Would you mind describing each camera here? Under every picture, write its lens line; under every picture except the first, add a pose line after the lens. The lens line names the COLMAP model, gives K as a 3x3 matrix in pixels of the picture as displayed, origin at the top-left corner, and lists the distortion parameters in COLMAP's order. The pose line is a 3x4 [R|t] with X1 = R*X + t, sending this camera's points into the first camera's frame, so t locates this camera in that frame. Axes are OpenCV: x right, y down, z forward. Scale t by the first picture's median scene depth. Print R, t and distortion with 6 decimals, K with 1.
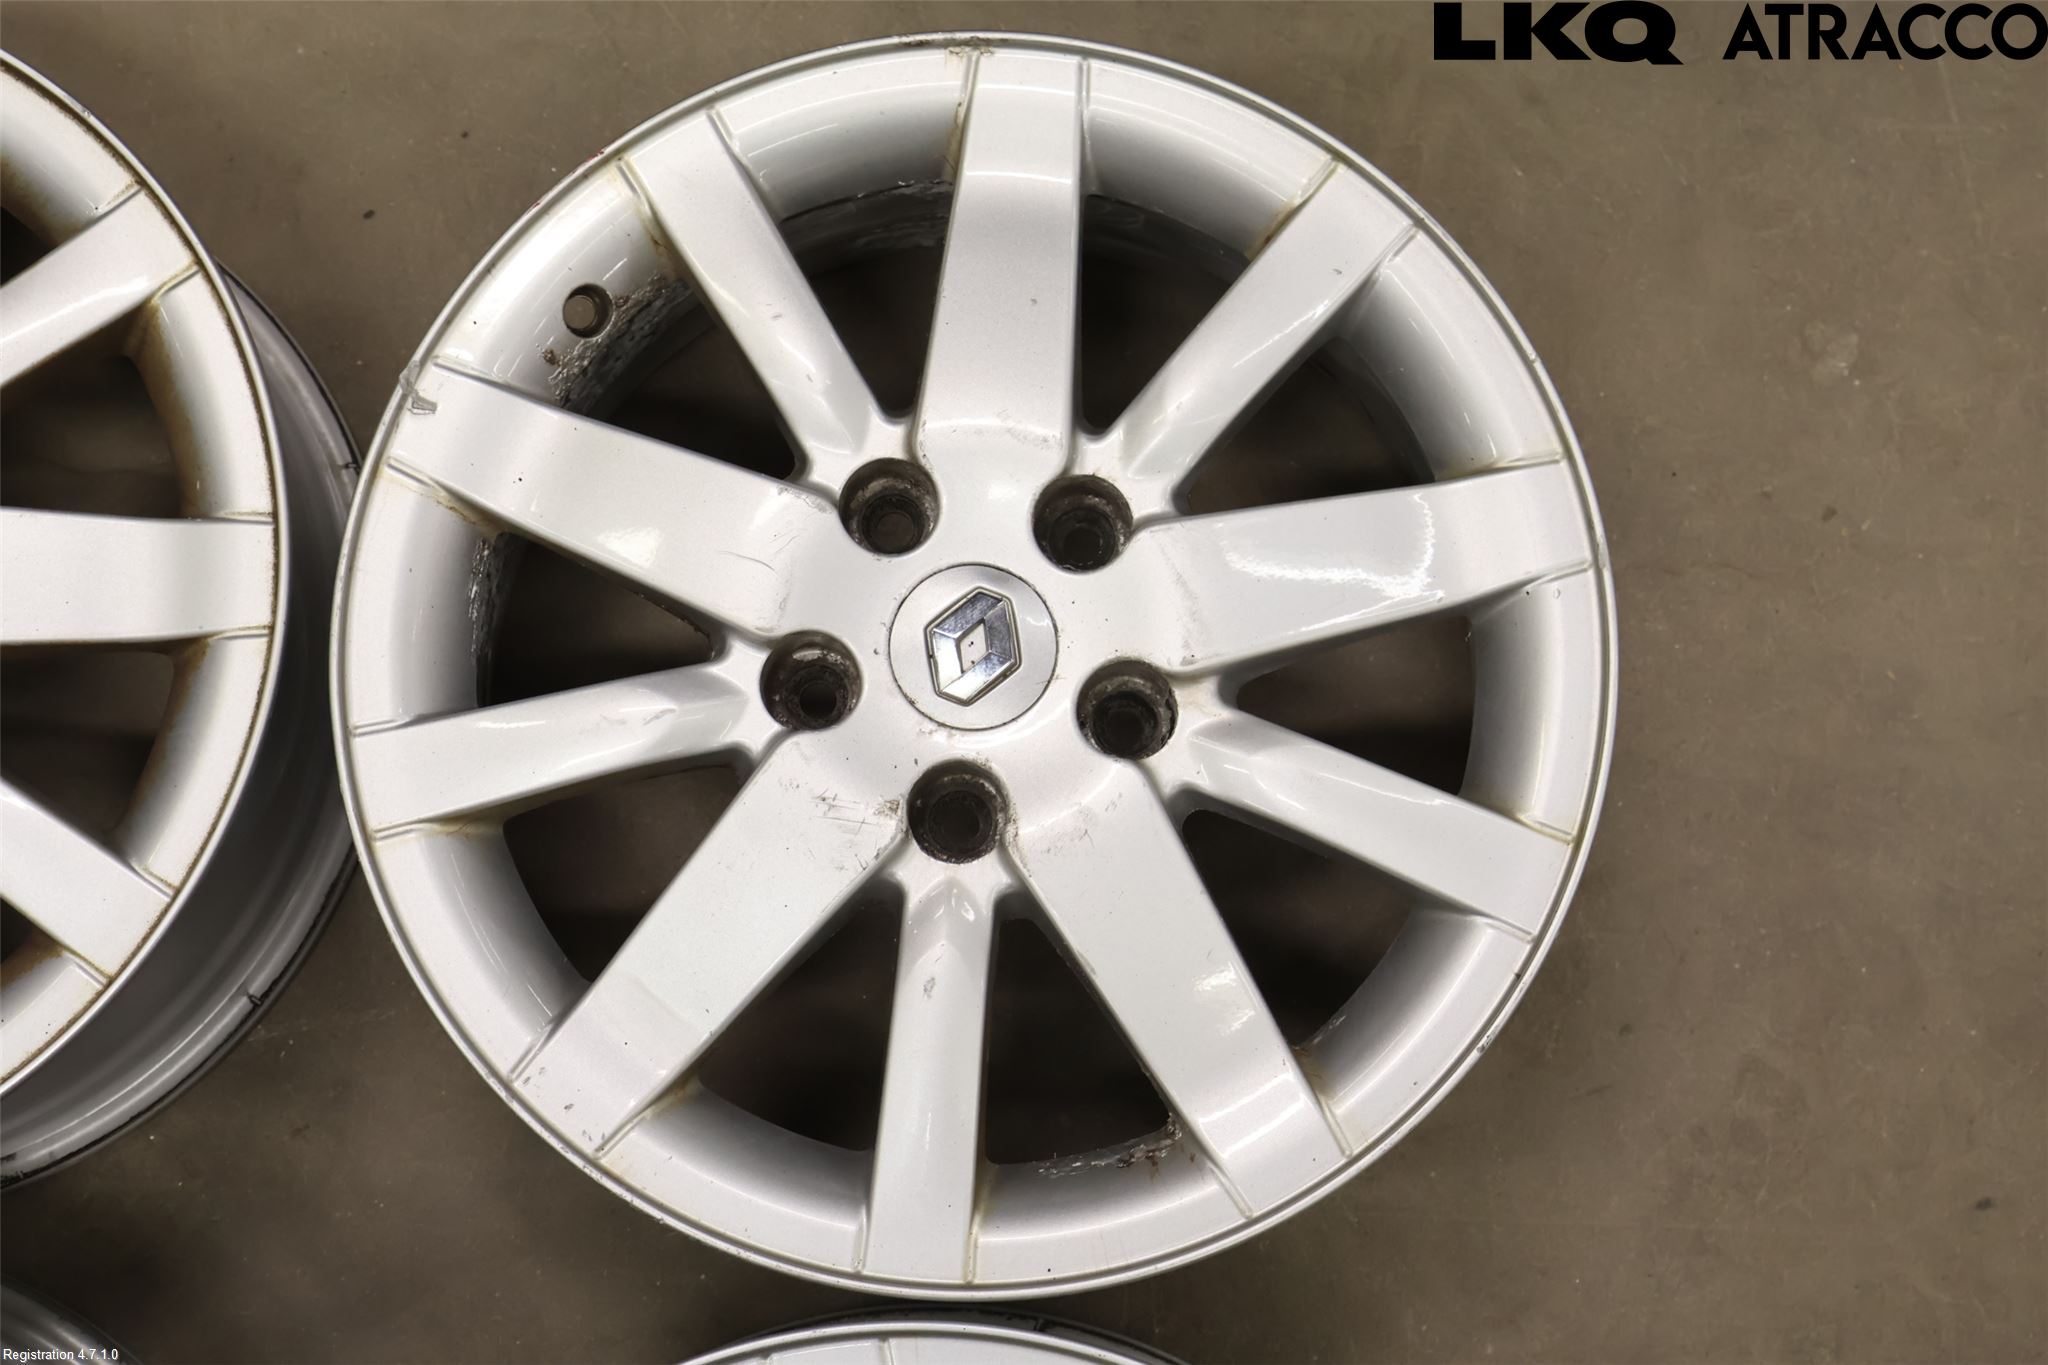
lens RADIAL K [[3396.0, 0, 1024.0], [0, 3396.0, 682.5], [0, 0, 1]] dist [-0.048143, -0.022971]
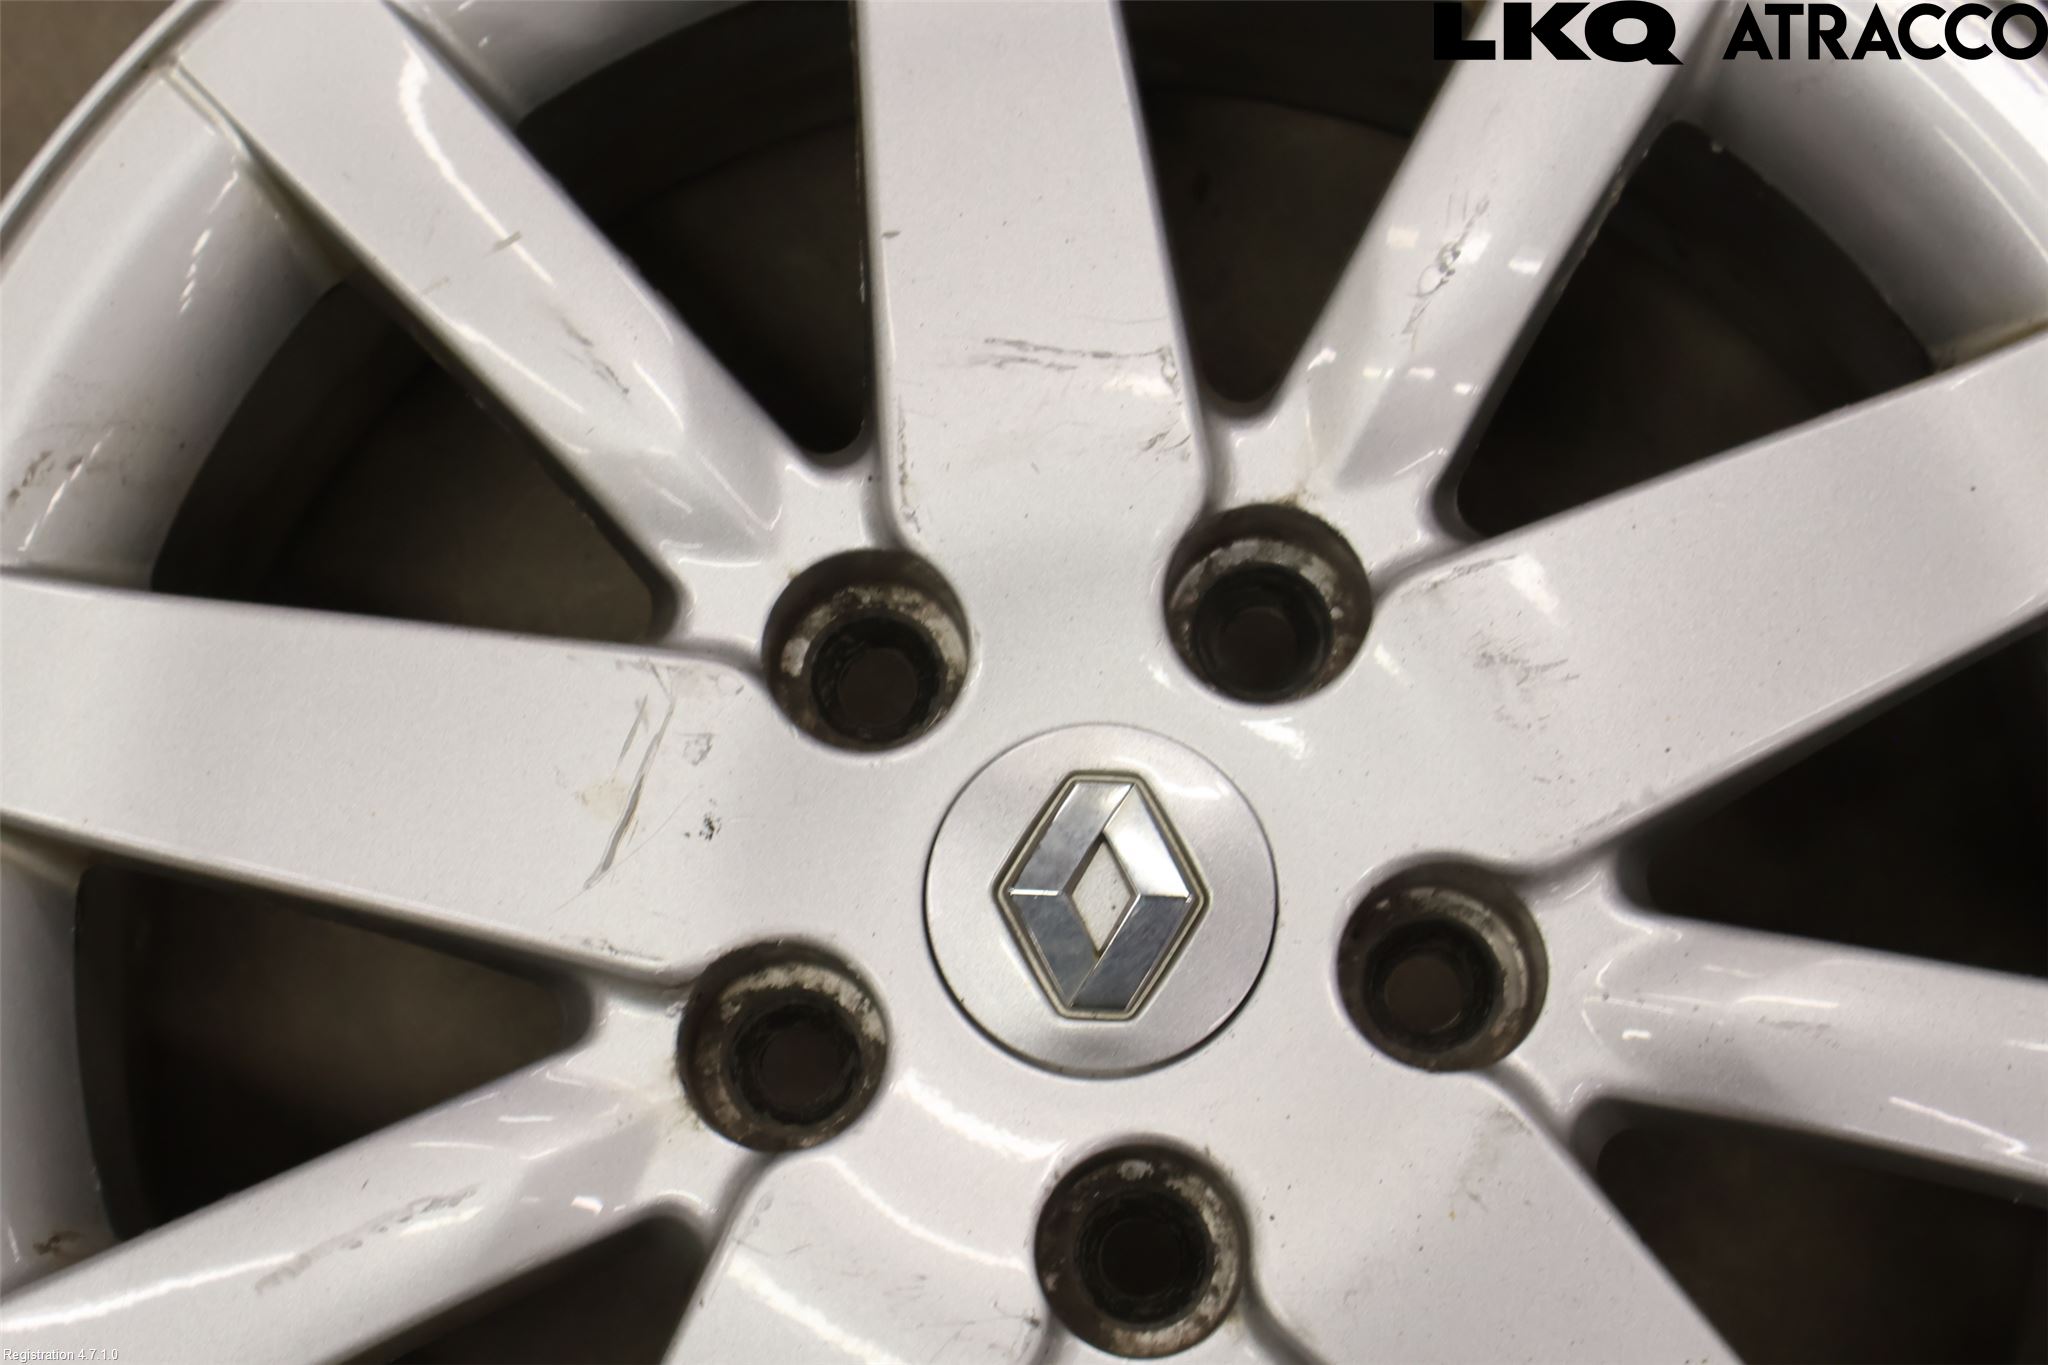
lens RADIAL K [[4168.1, 0, 1024.0], [0, 4168.1, 682.5], [0, 0, 1]] dist [0.003114, -0.139769]
pose [[0.977029, -0.213101, -0.001706, -0.017760], [0.212625, 0.975323, -0.059454, -0.007743], [0.014334, 0.057726, 0.998230, 0.413038]]
